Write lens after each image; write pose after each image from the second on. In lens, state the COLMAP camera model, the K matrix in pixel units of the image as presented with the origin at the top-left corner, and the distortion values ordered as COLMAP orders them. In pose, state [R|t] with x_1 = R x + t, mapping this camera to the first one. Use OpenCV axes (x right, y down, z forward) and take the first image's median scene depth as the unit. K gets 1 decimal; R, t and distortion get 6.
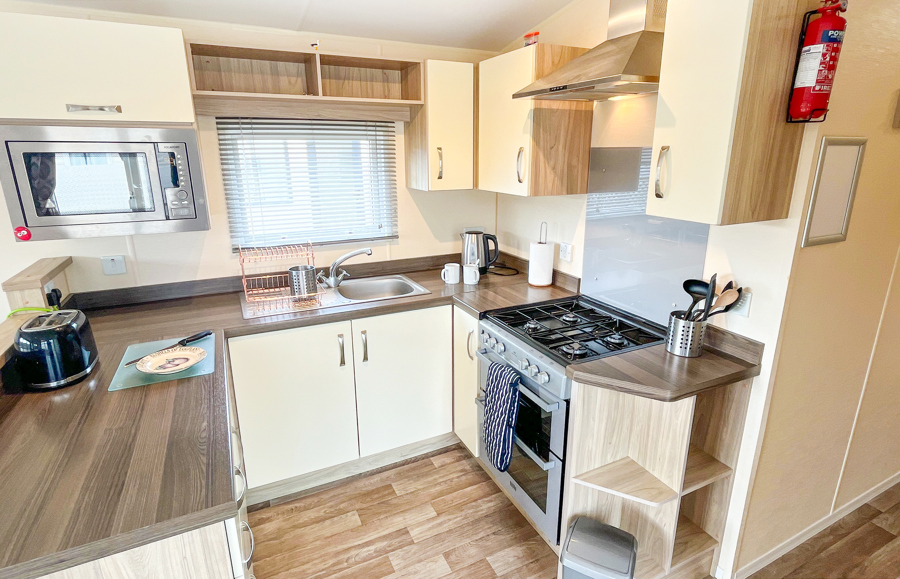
lens RADIAL K [[466.0, 0, 456.6], [0, 466.0, 283.8], [0, 0, 1]] dist [-0.005465, -0.000030]
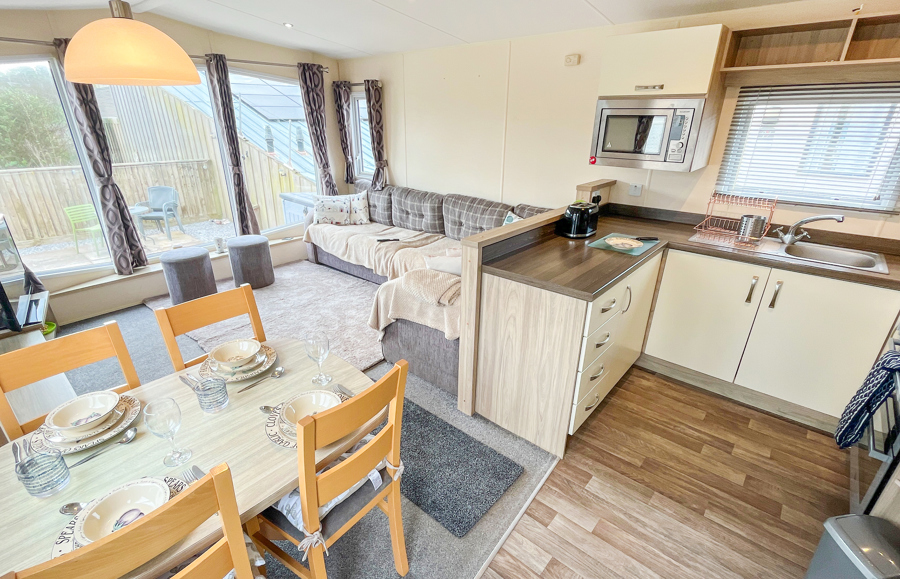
lens RADIAL K [[424.7, 0, 445.2], [0, 424.7, 300.9], [0, 0, 1]] dist [-0.010635, 0.000572]
pose [[0.377185, 0.370166, -0.848946, 0.382855], [-0.251464, 0.923149, 0.290796, 0.051943], [0.891346, 0.103796, 0.441281, -0.175151]]
